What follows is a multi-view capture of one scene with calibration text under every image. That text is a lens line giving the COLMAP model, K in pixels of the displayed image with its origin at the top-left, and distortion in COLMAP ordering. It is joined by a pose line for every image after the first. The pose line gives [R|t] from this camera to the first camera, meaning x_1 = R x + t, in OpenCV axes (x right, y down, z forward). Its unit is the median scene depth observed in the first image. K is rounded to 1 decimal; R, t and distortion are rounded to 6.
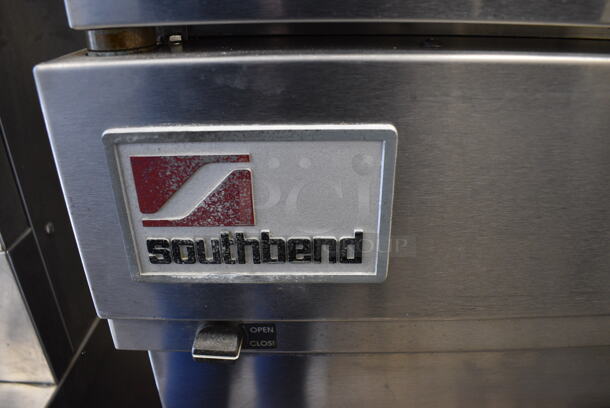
lens RADIAL K [[477.7, 0, 305.0], [0, 477.7, 204.0], [0, 0, 1]] dist [-0.091697, 0.005523]
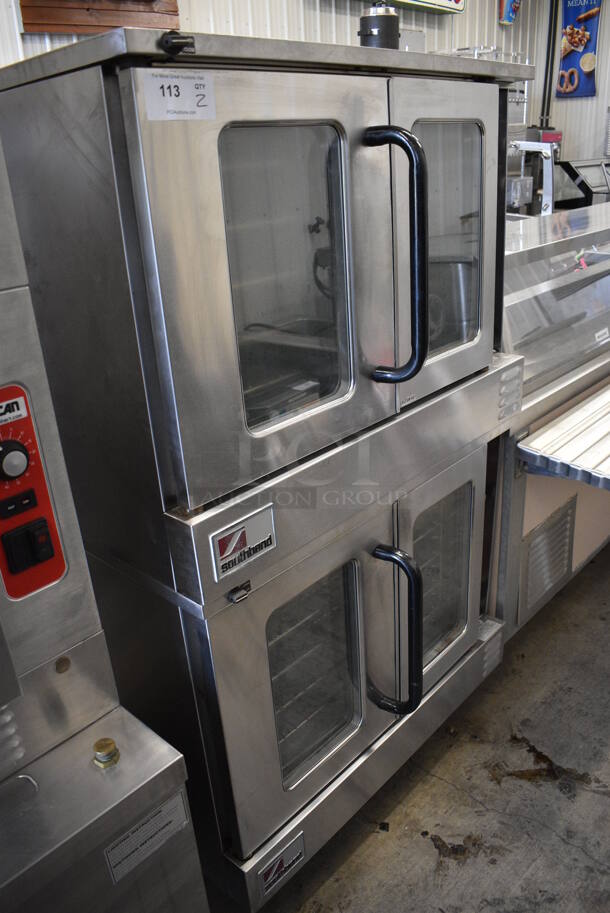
lens RADIAL K [[715.0, 0, 305.0], [0, 715.0, 456.5], [0, 0, 1]] dist [-0.091697, 0.005523]
pose [[0.653277, -0.317957, 0.687119, -3.004801], [0.379575, 0.922794, 0.066133, -0.692144], [-0.655097, 0.217610, 0.723529, -2.918991]]
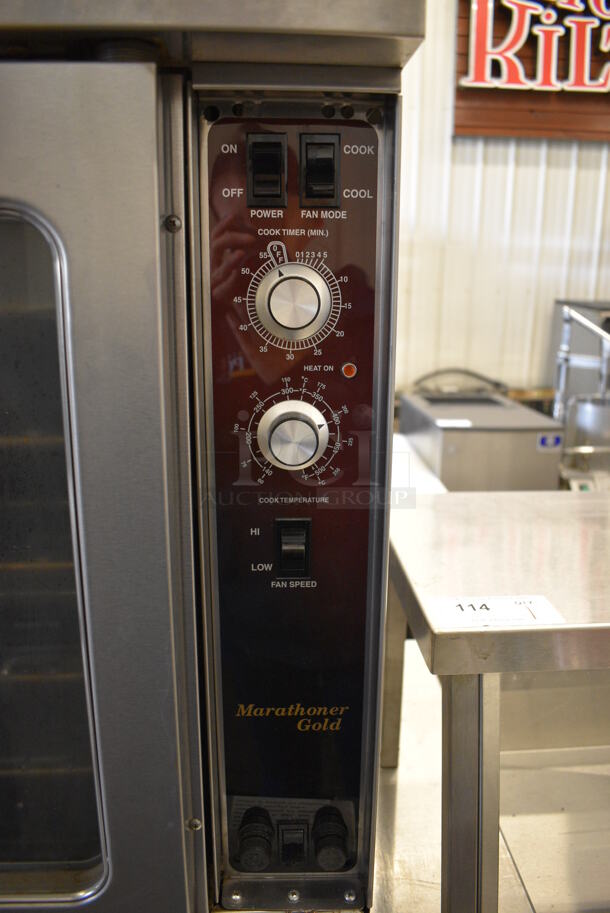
lens RADIAL K [[715.0, 0, 305.0], [0, 715.0, 456.5], [0, 0, 1]] dist [-0.091697, 0.005523]
pose [[0.993742, 0.003435, 0.111648, 3.510091], [0.020968, 0.976024, -0.216651, -1.408160], [-0.109715, 0.217637, 0.969844, -1.892883]]
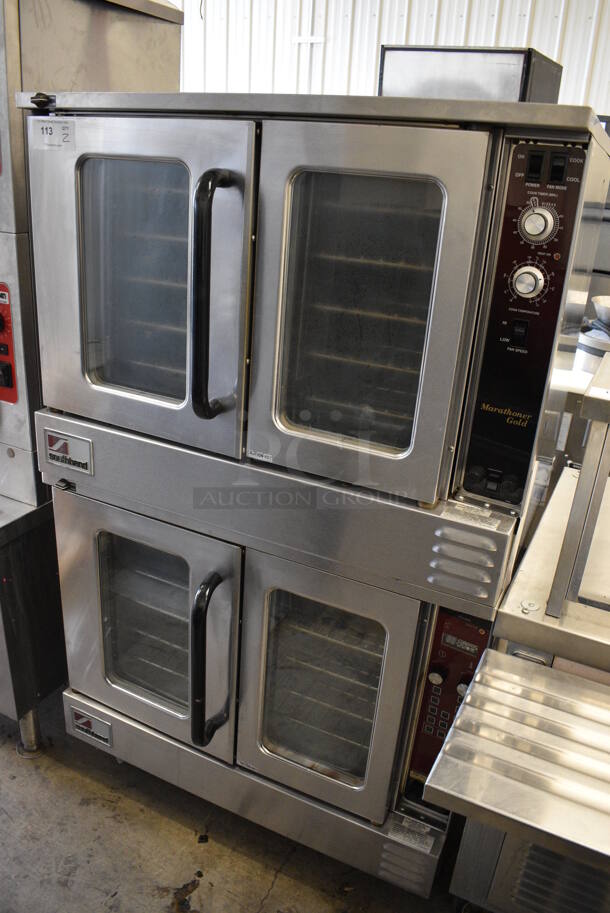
lens RADIAL K [[715.0, 0, 305.0], [0, 715.0, 456.5], [0, 0, 1]] dist [-0.091697, 0.005523]
pose [[0.911674, 0.232842, -0.338579, 4.181964], [-0.258547, 0.965461, -0.032224, -0.303517], [0.319382, 0.116916, 0.940386, -4.543644]]
